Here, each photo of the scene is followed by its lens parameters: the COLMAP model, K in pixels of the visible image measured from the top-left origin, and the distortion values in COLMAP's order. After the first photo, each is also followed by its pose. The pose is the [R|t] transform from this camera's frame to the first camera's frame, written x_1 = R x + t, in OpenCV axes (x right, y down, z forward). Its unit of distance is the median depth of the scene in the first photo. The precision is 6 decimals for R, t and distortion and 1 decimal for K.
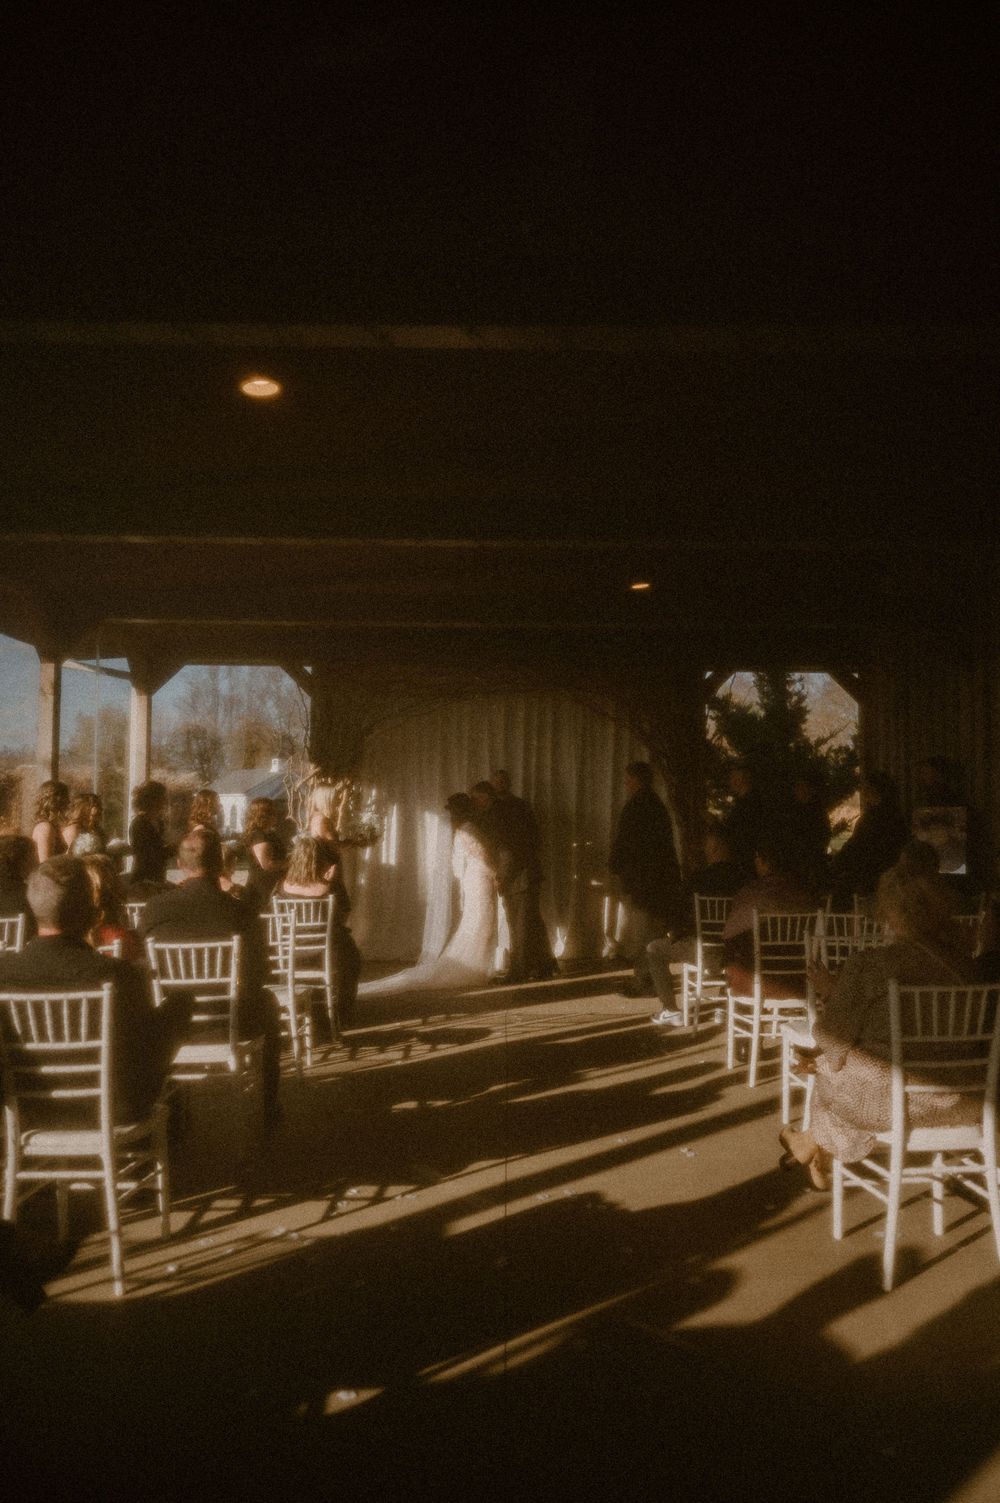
lens RADIAL K [[1079.9, 0, 510.1], [0, 1079.9, 758.5], [0, 0, 1]] dist [0.003539, 0.001179]
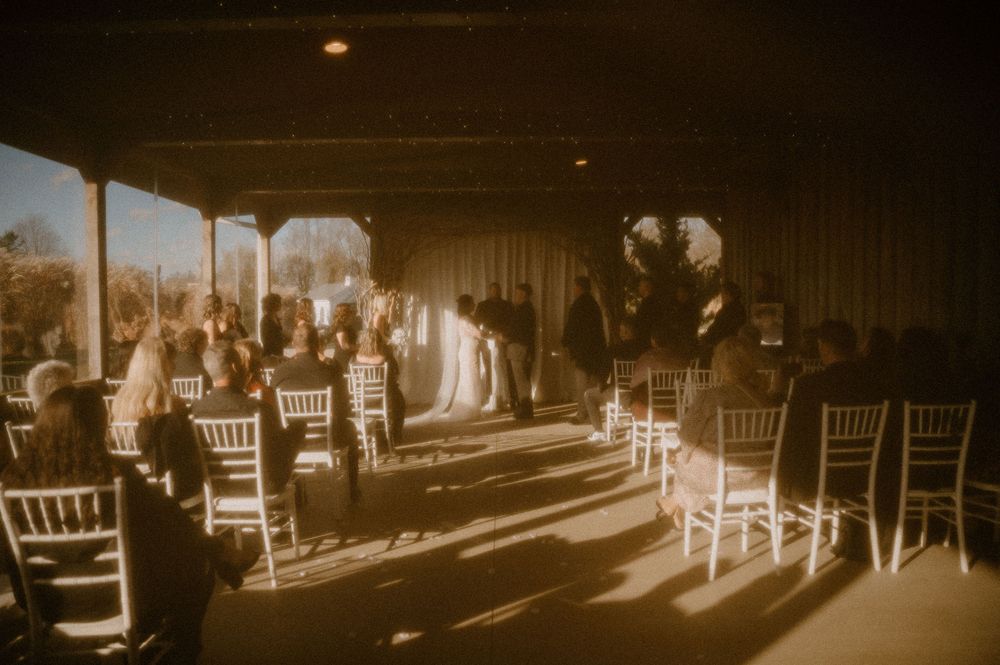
lens RADIAL K [[714.6, 0, 500.0], [0, 714.6, 332.5], [0, 0, 1]] dist [-0.119273, 0.001133]
pose [[0.999915, -0.012341, -0.004198, 0.008646], [0.012643, 0.996554, 0.081982, -0.003015], [0.003171, -0.082028, 0.996625, -0.049680]]
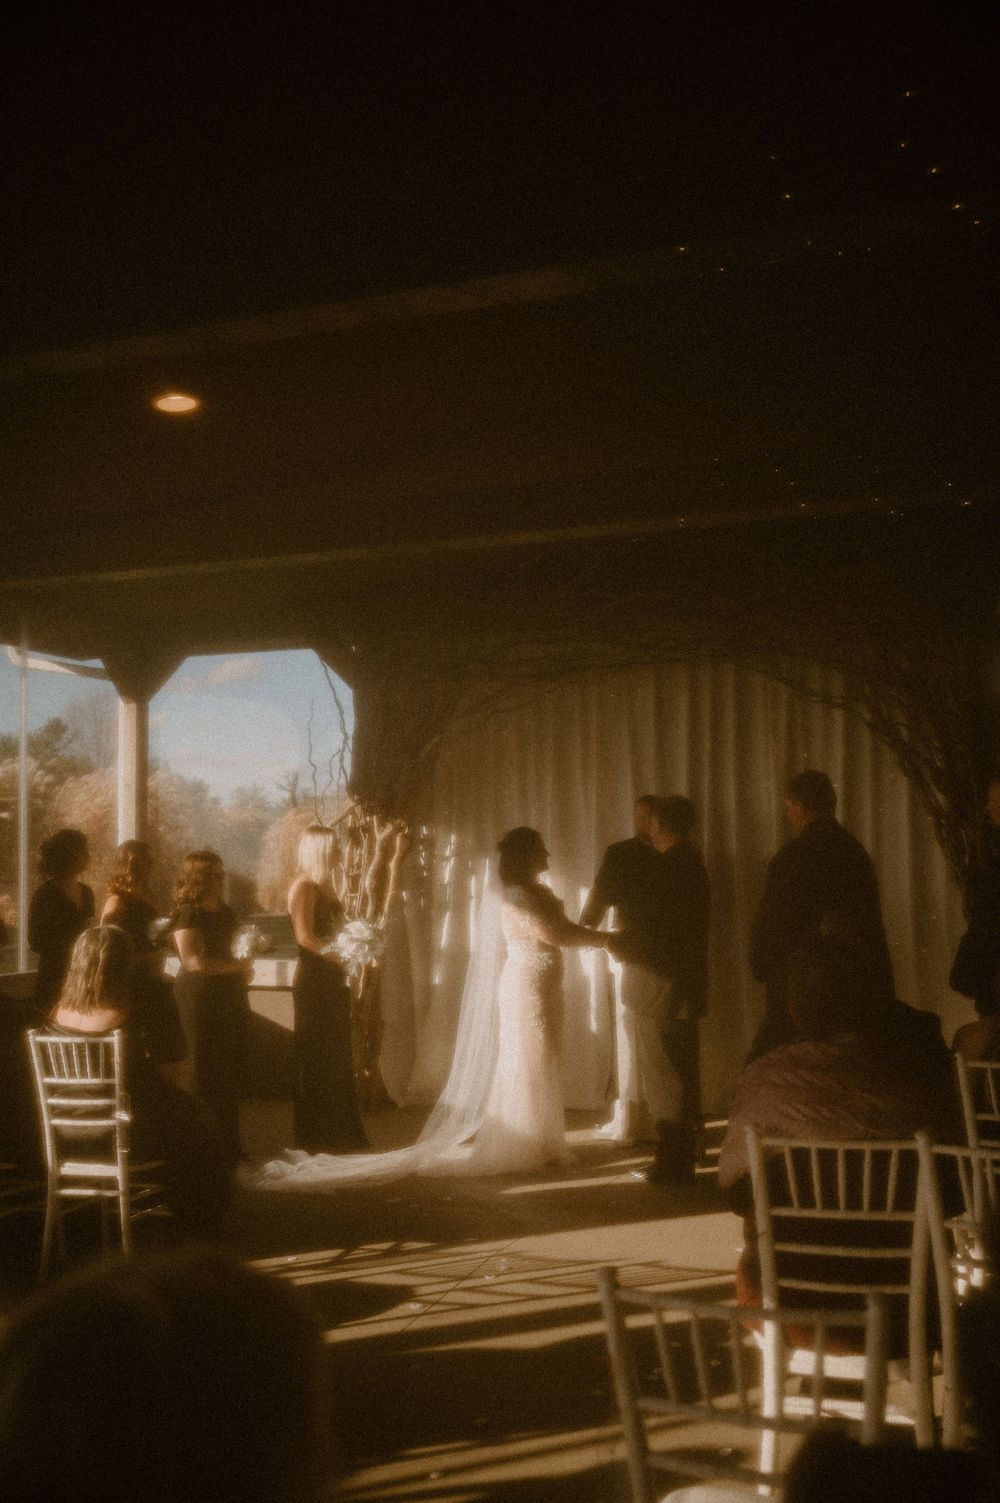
lens RADIAL K [[1344.7, 0, 498.5], [0, 1344.7, 794.6], [0, 0, 1]] dist [0.004238, 0.001125]
pose [[0.934758, -0.033056, -0.353745, 0.295651], [0.035195, 0.999380, -0.000389, 0.012741], [0.353538, -0.012087, 0.935342, 0.464073]]
